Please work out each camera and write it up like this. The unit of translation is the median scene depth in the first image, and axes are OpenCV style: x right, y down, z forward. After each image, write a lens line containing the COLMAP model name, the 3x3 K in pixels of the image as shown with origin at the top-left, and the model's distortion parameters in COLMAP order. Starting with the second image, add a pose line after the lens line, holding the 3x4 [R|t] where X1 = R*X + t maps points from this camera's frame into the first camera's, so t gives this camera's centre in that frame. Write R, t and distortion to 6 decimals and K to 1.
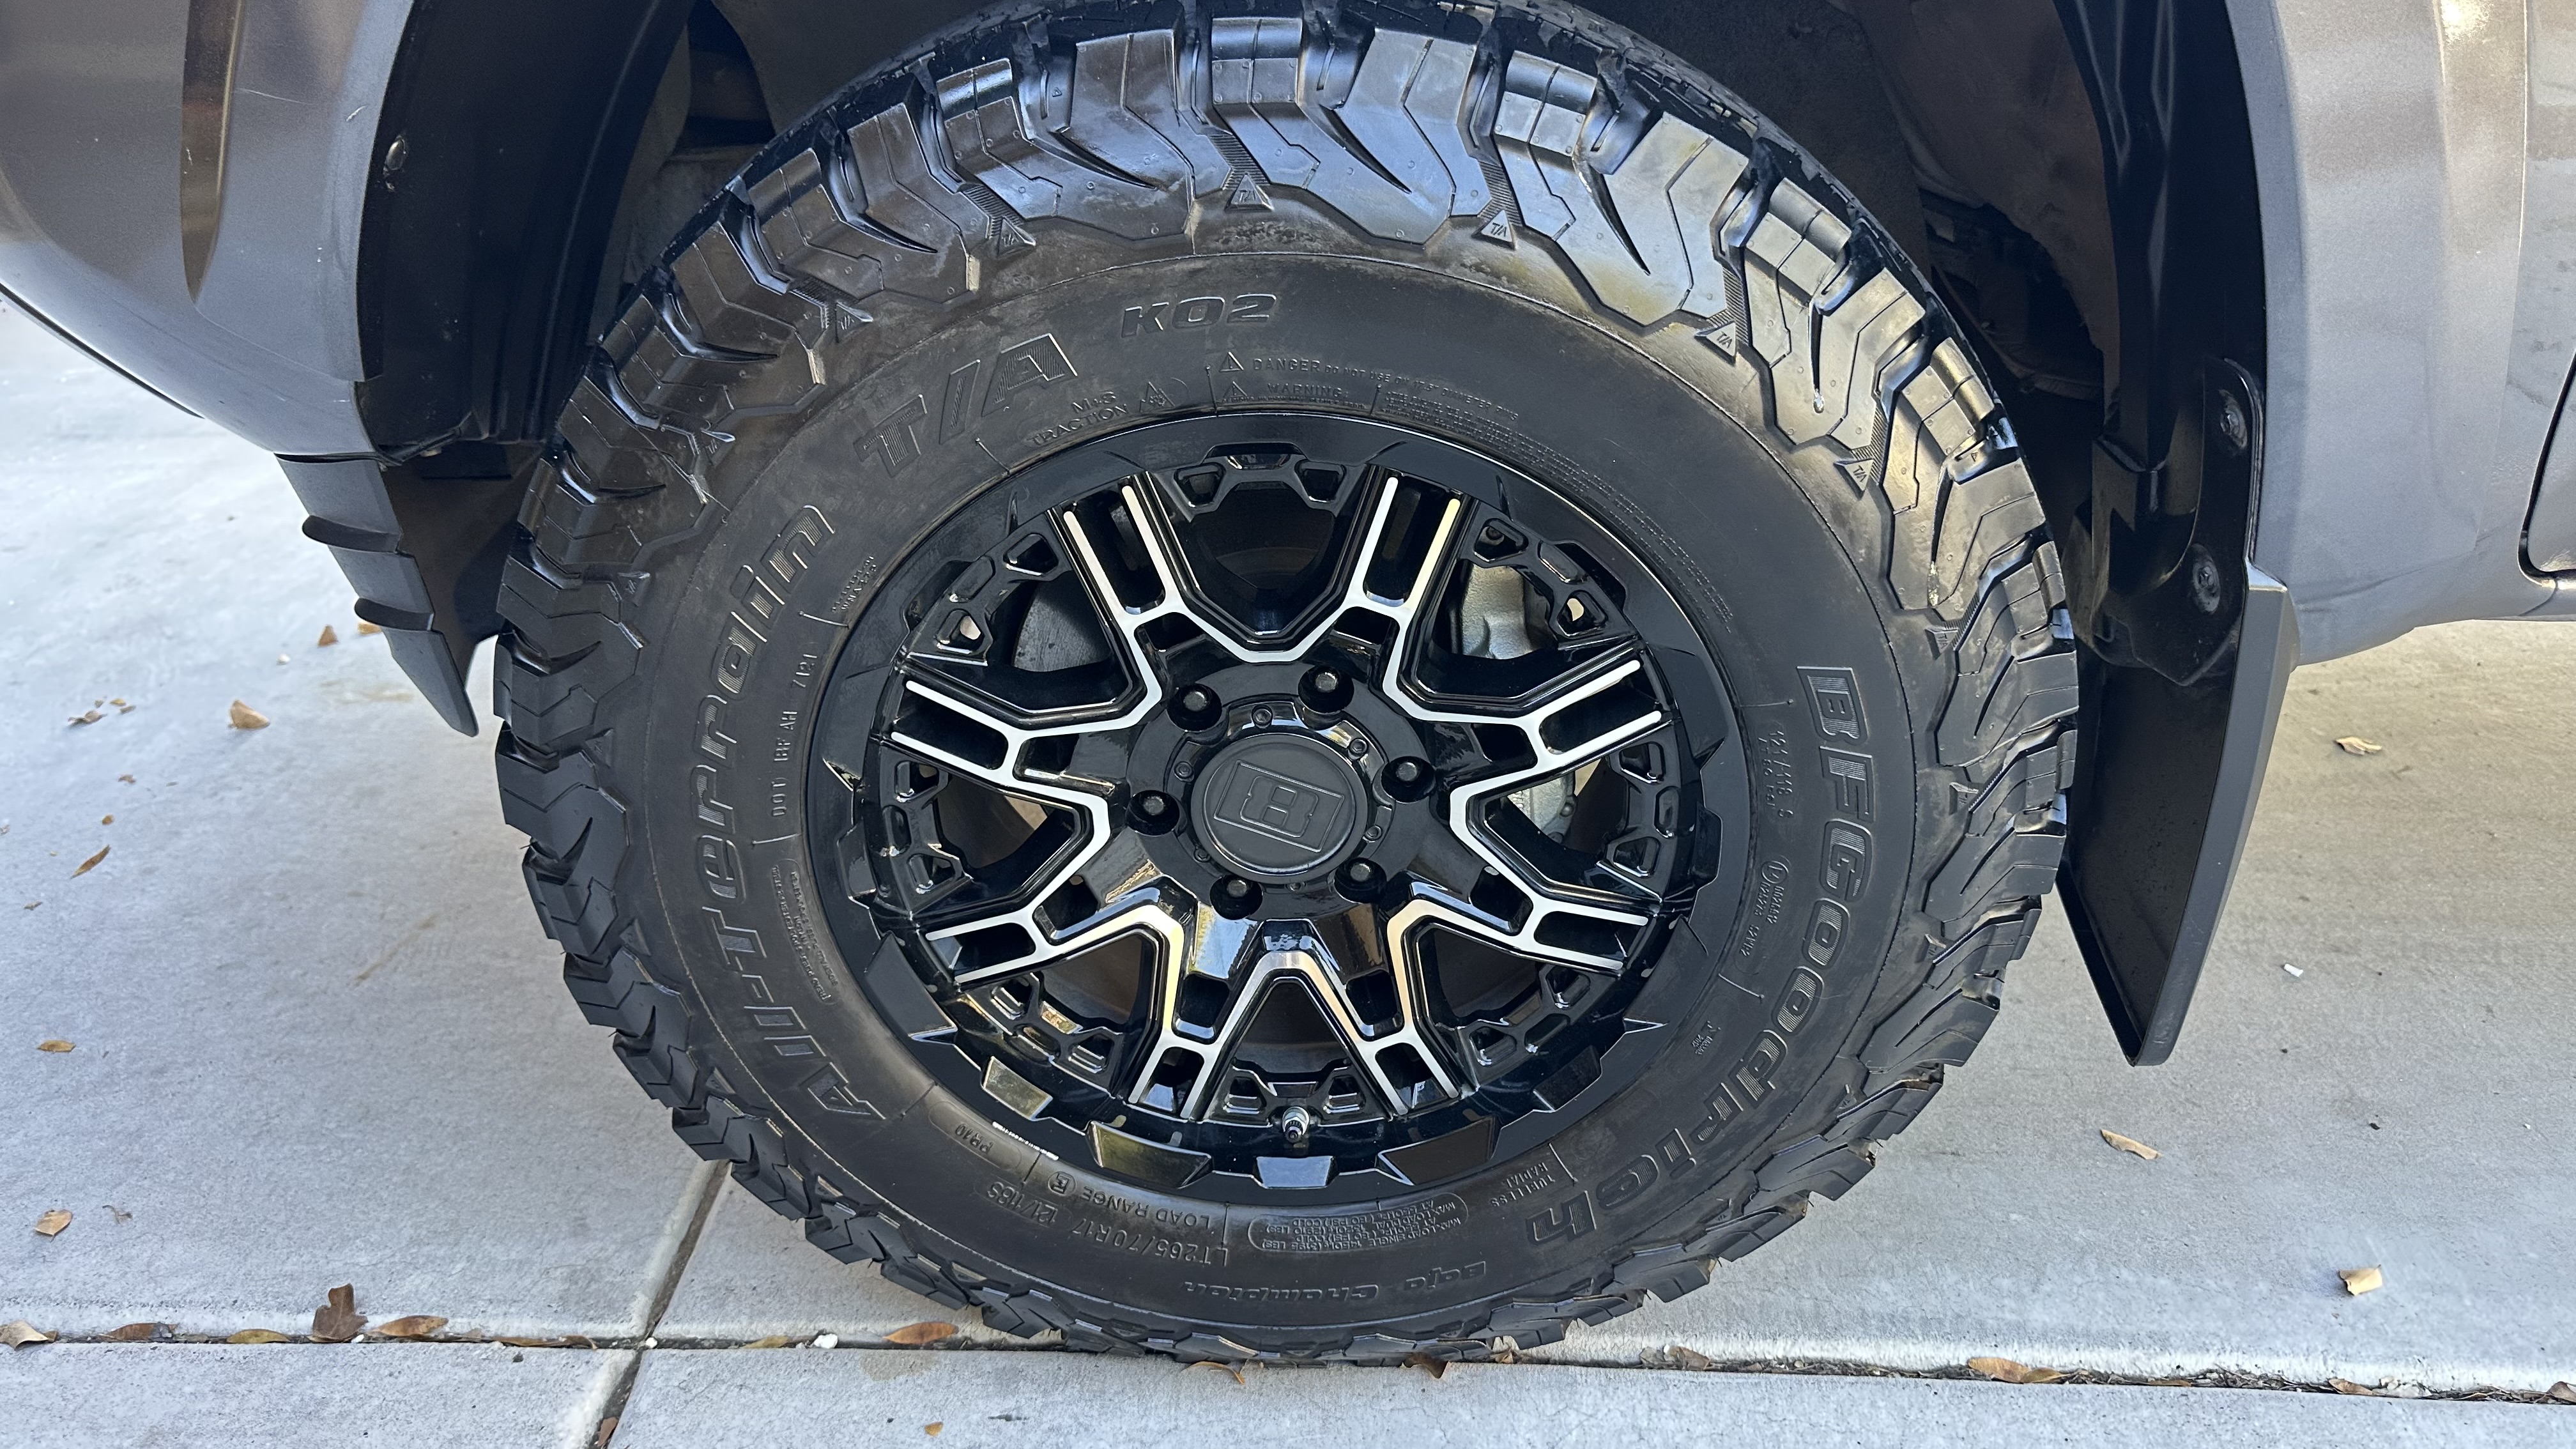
lens RADIAL K [[1785.8, 0, 1278.2], [0, 1785.8, 714.8], [0, 0, 1]] dist [0.092549, -0.144309]
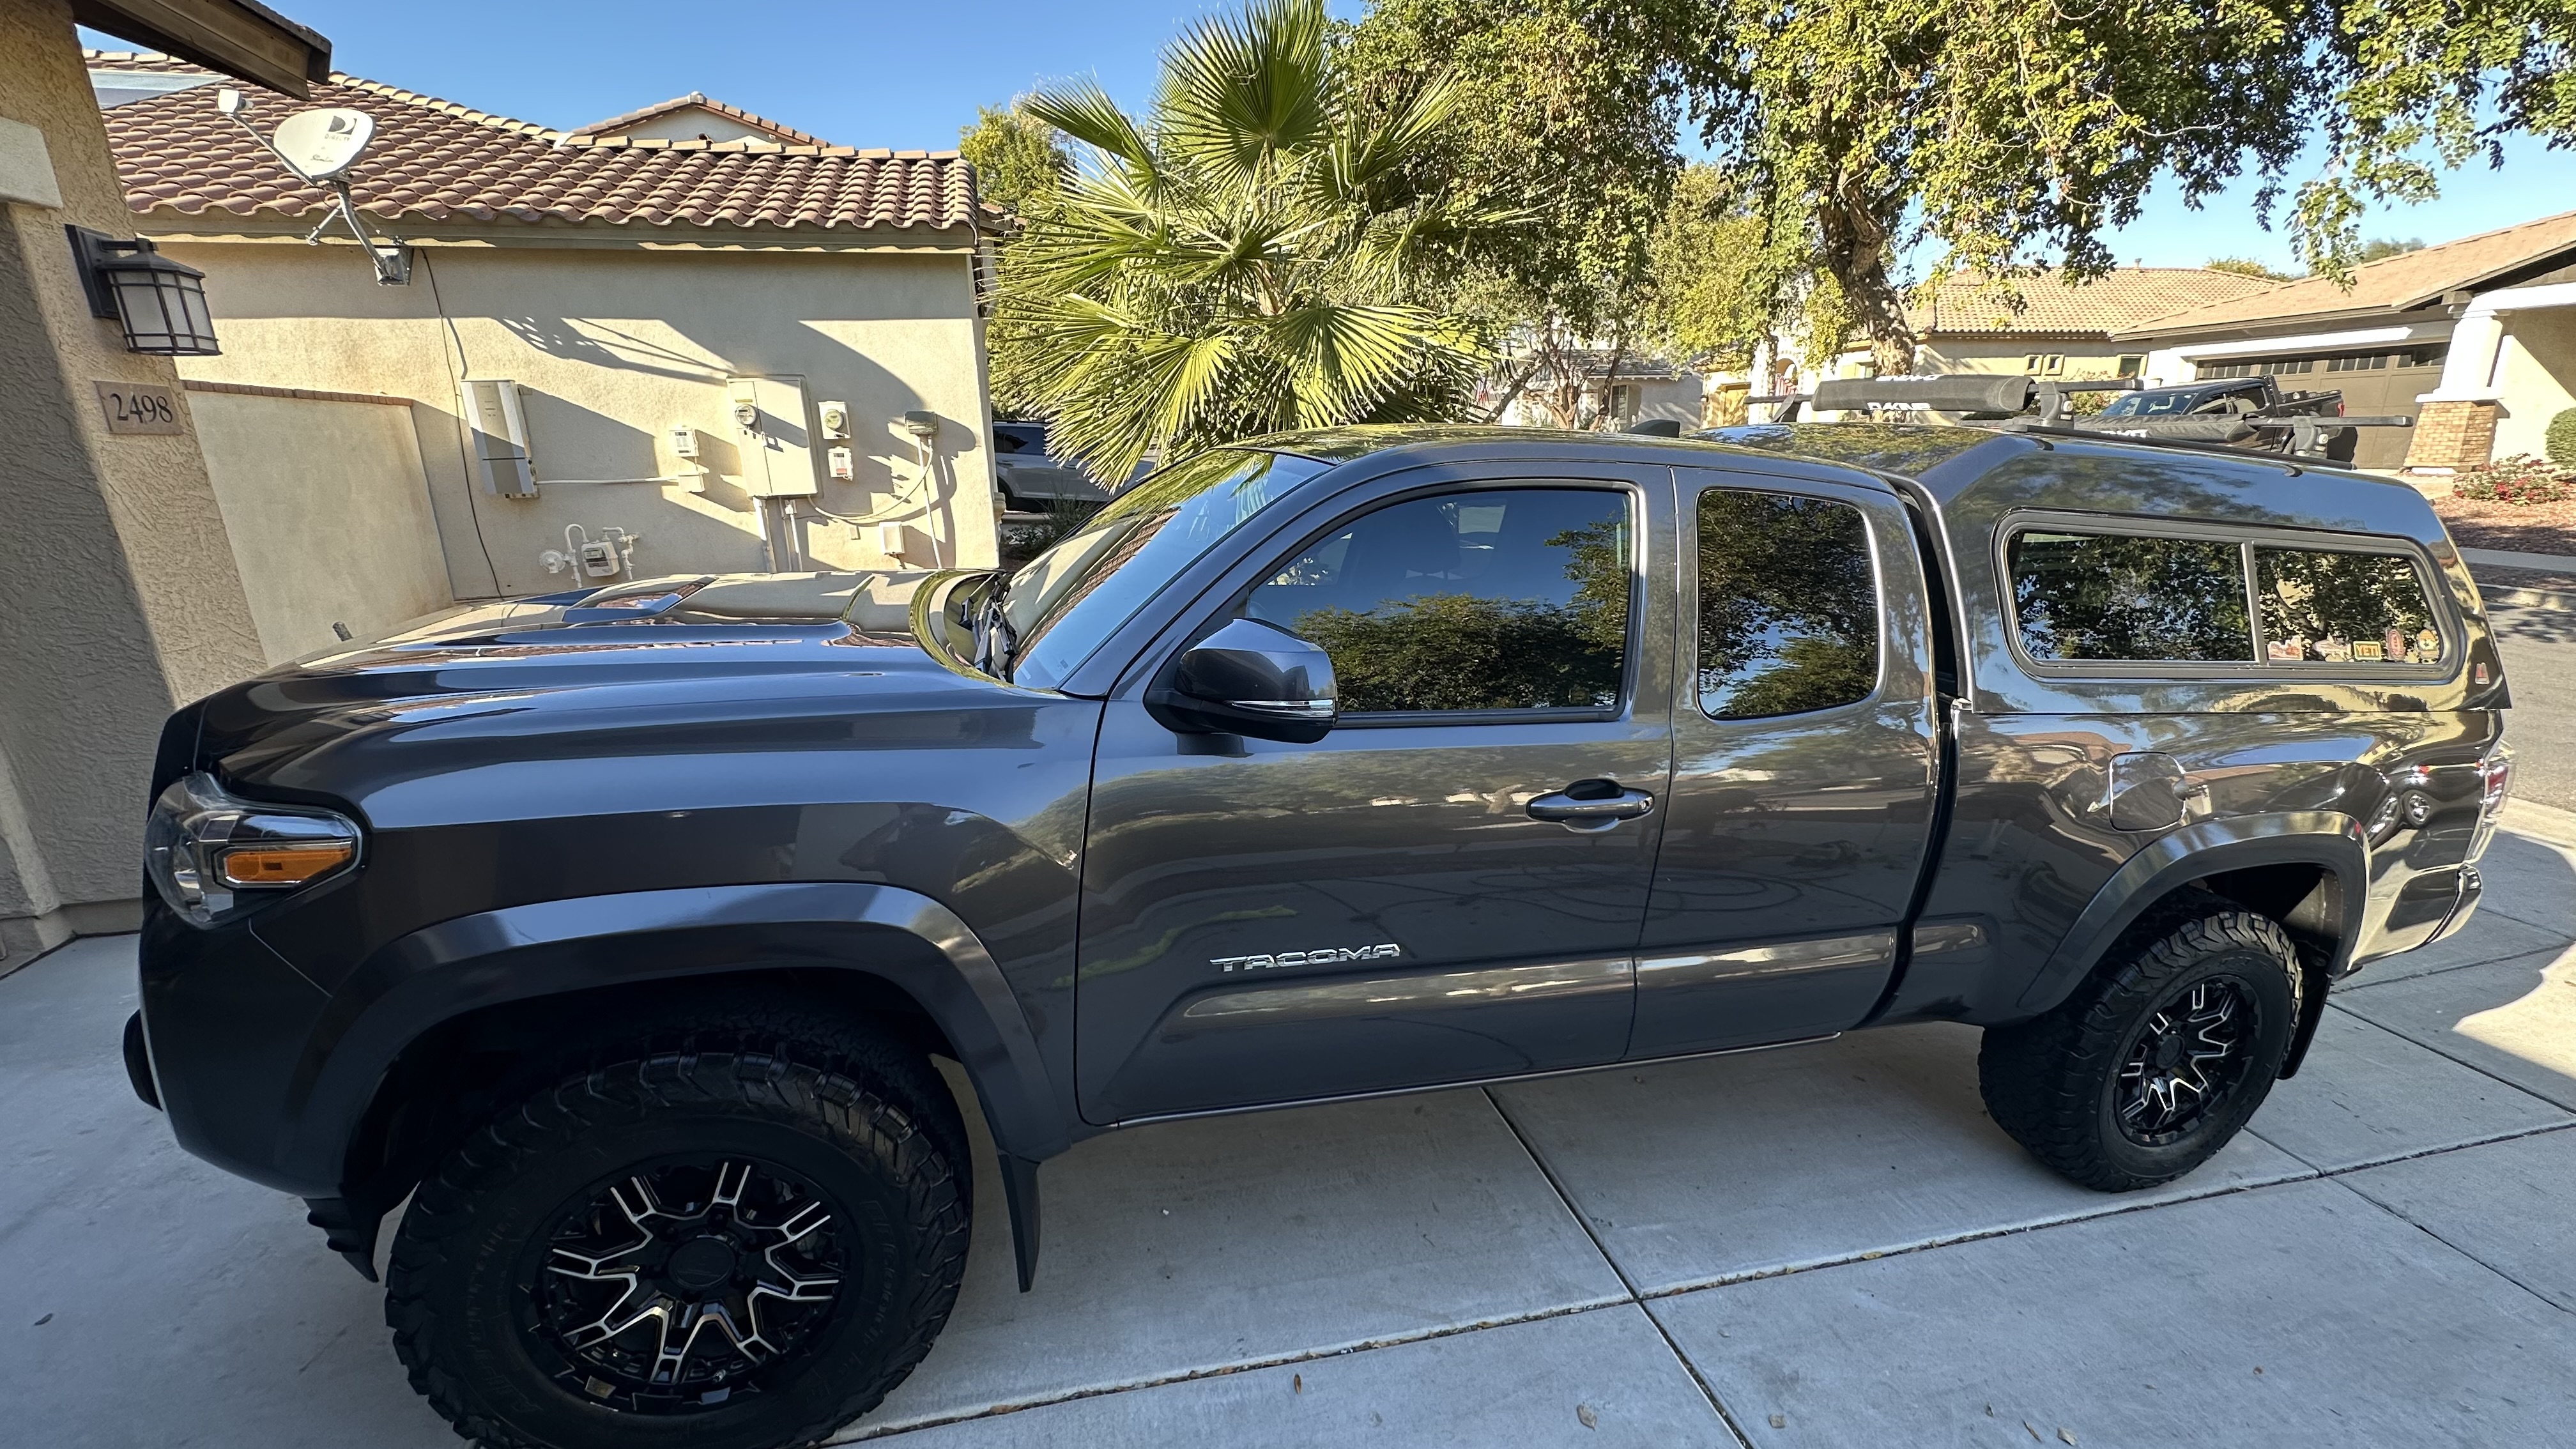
lens RADIAL K [[1016.6, 0, 1291.1], [0, 1016.6, 719.9], [0, 0, 1]] dist [-0.000466, 0.000303]
pose [[0.952498, -0.029348, 0.303129, 0.427232], [0.100982, 0.969471, -0.223448, -0.333659], [-0.287317, 0.243444, 0.926382, -1.018096]]
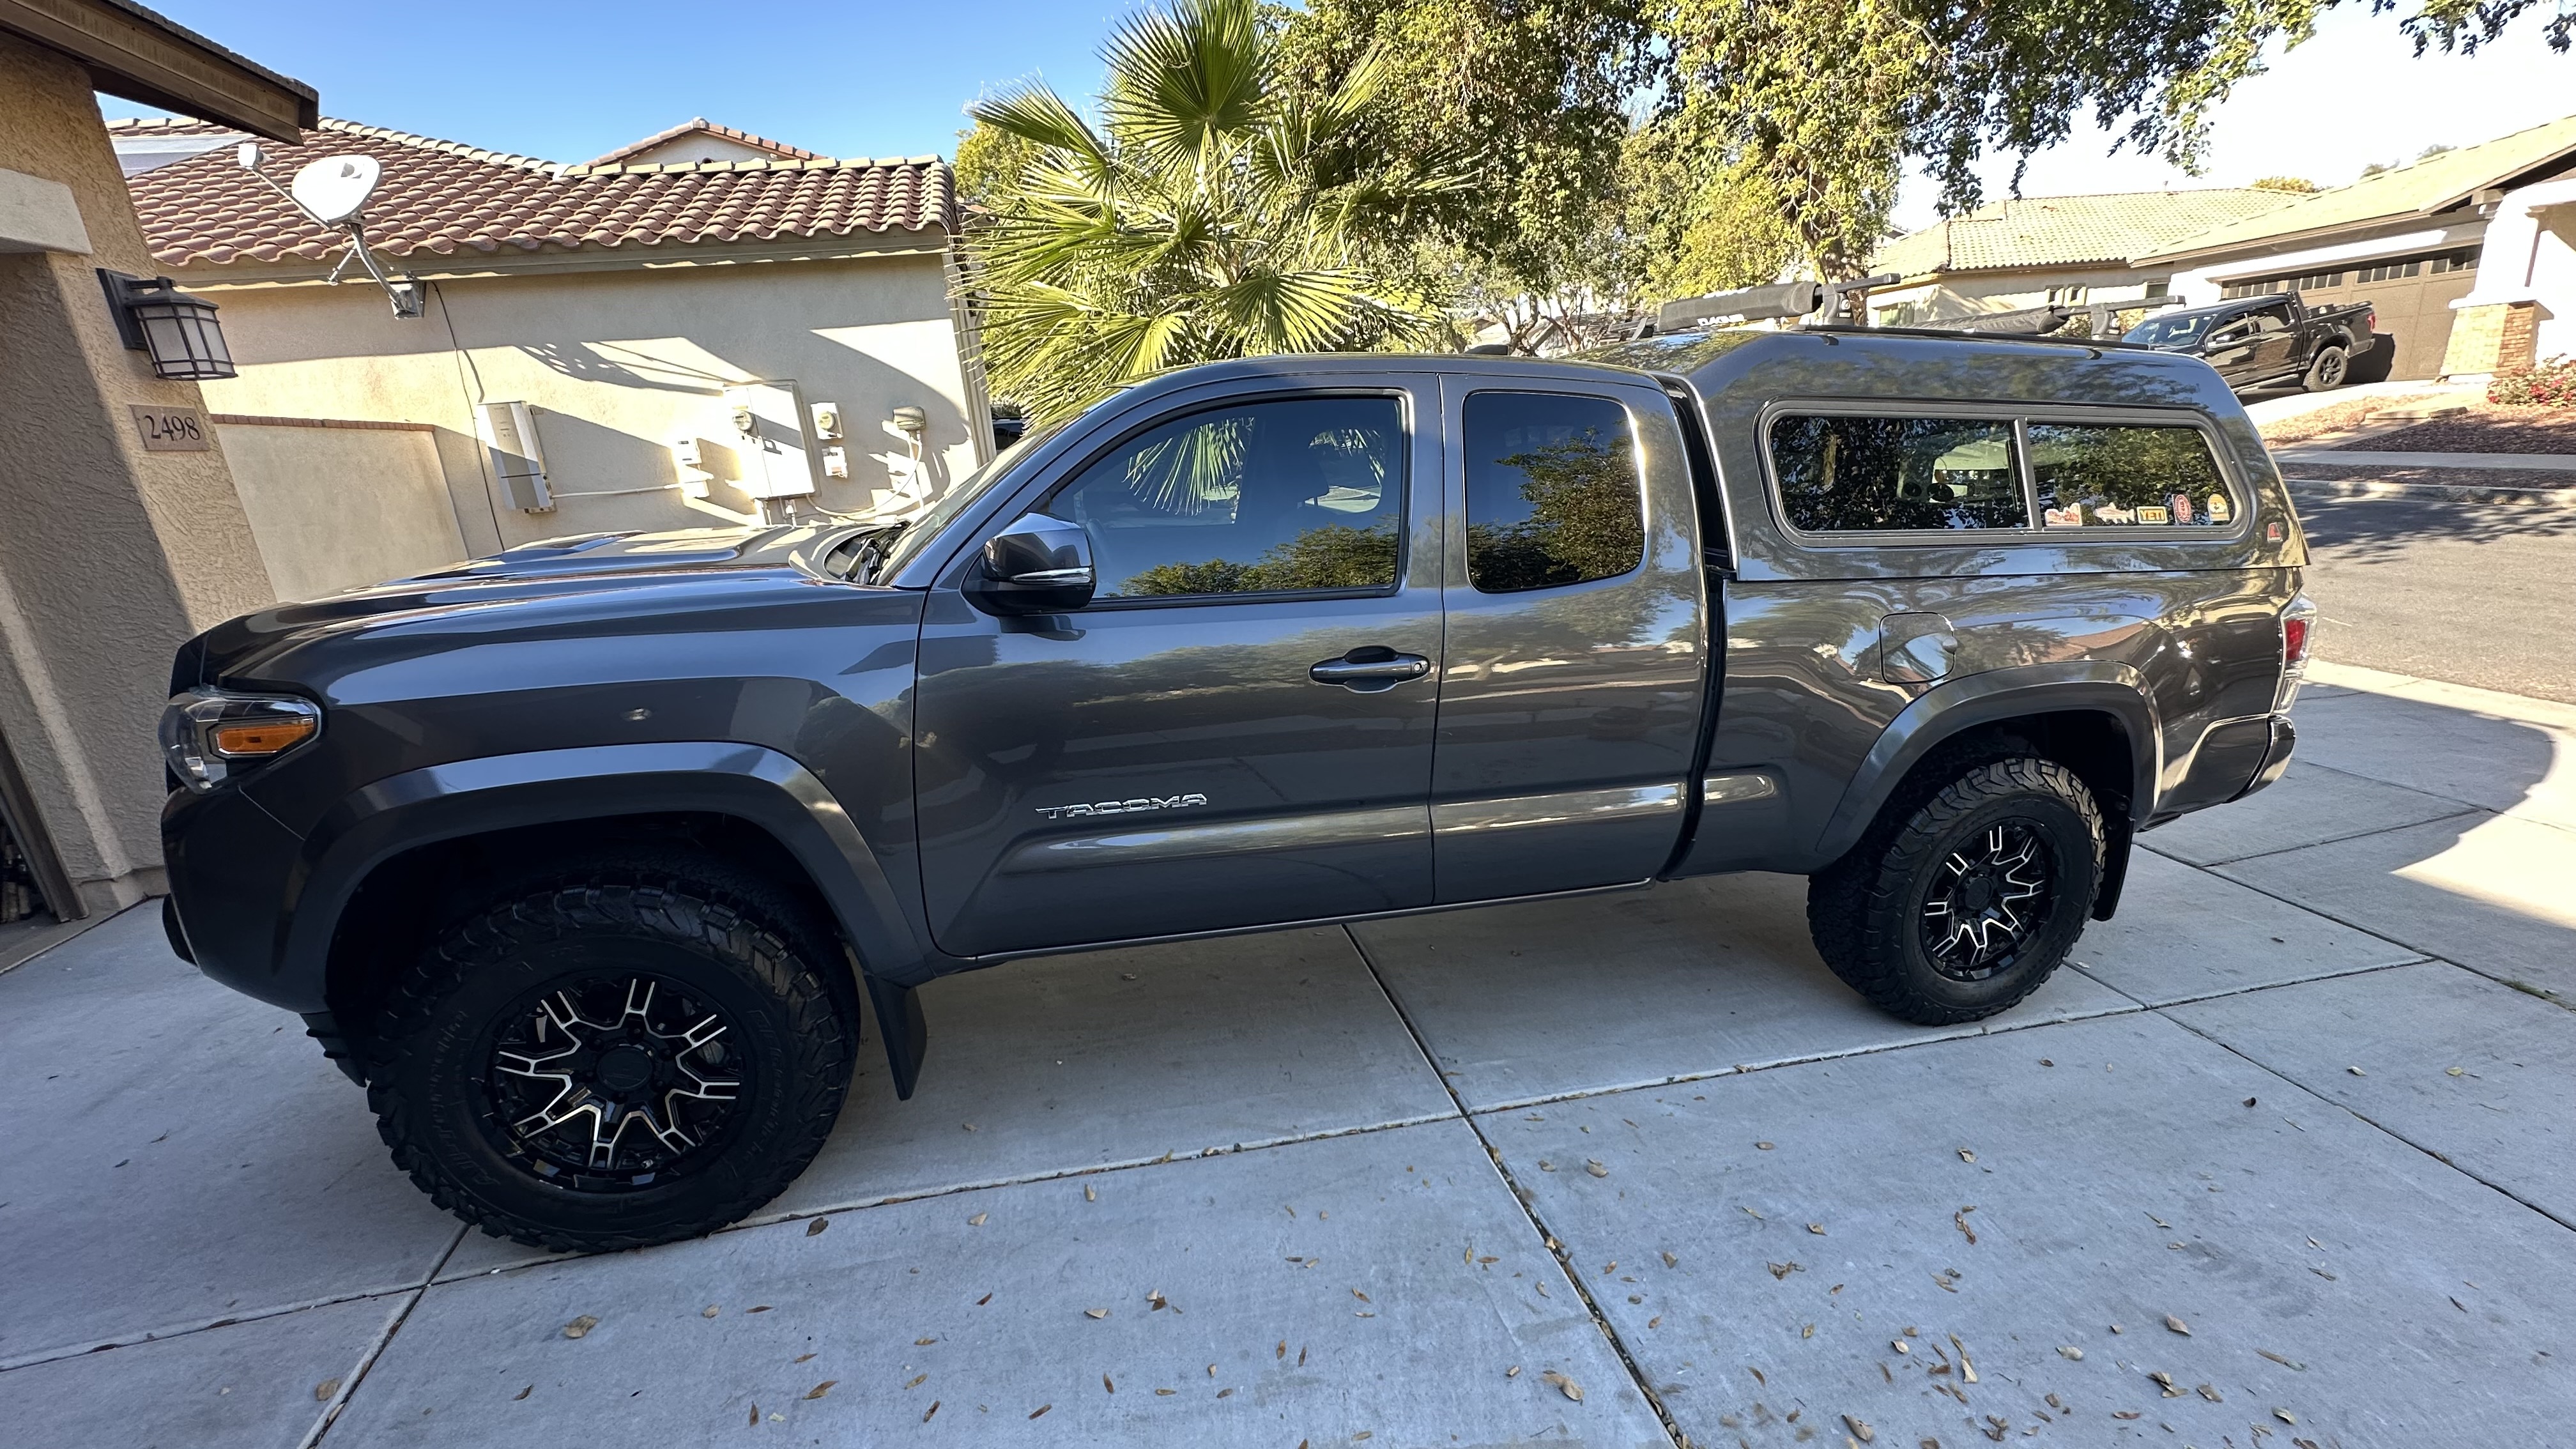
lens RADIAL K [[1020.9, 0, 1292.6], [0, 1020.9, 720.3], [0, 0, 1]] dist [-0.000330, 0.000029]
pose [[0.960532, -0.081681, 0.265908, 0.773282], [0.142362, 0.965590, -0.217643, 0.011615], [-0.238981, 0.246908, 0.939108, -1.378352]]
